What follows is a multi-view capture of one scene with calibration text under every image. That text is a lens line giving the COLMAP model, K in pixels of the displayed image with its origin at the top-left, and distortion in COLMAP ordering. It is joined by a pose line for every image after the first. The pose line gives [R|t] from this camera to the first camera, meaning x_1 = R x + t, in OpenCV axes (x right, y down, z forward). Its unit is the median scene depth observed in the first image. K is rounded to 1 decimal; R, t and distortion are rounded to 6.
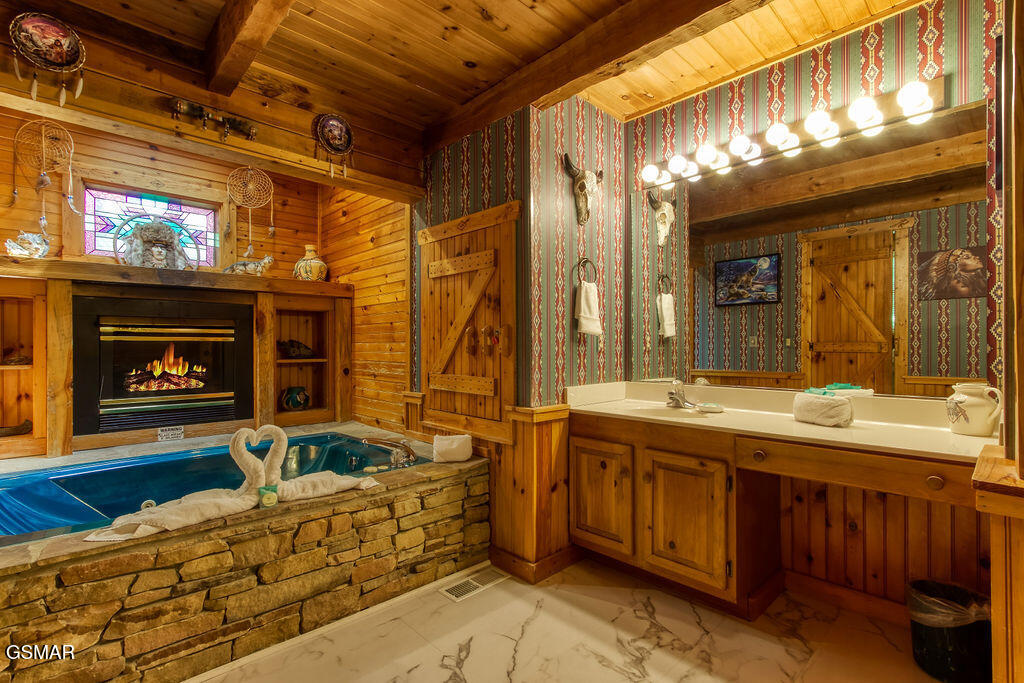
lens RADIAL K [[473.5, 0, 519.9], [0, 473.5, 347.0], [0, 0, 1]] dist [-0.002876, 0.004399]
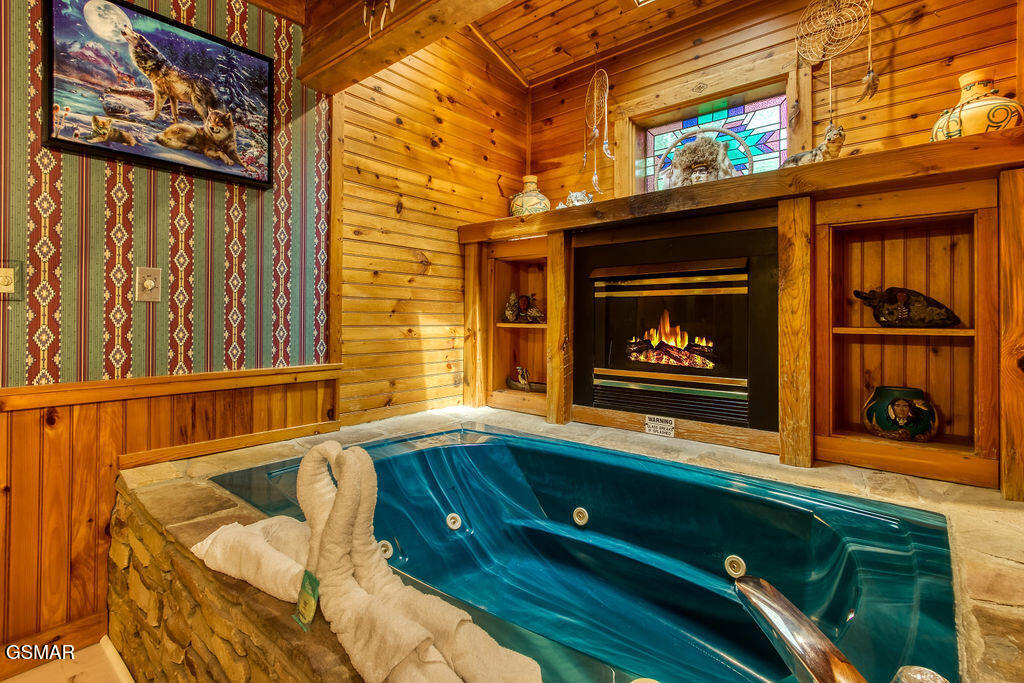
lens RADIAL K [[494.8, 0, 513.1], [0, 494.8, 318.4], [0, 0, 1]] dist [0.003098, 0.000594]
pose [[0.073363, 0.001963, -0.997303, -0.013019], [-0.003850, 0.999991, 0.001685, 0.023834], [0.997298, 0.003716, 0.073370, 0.835281]]
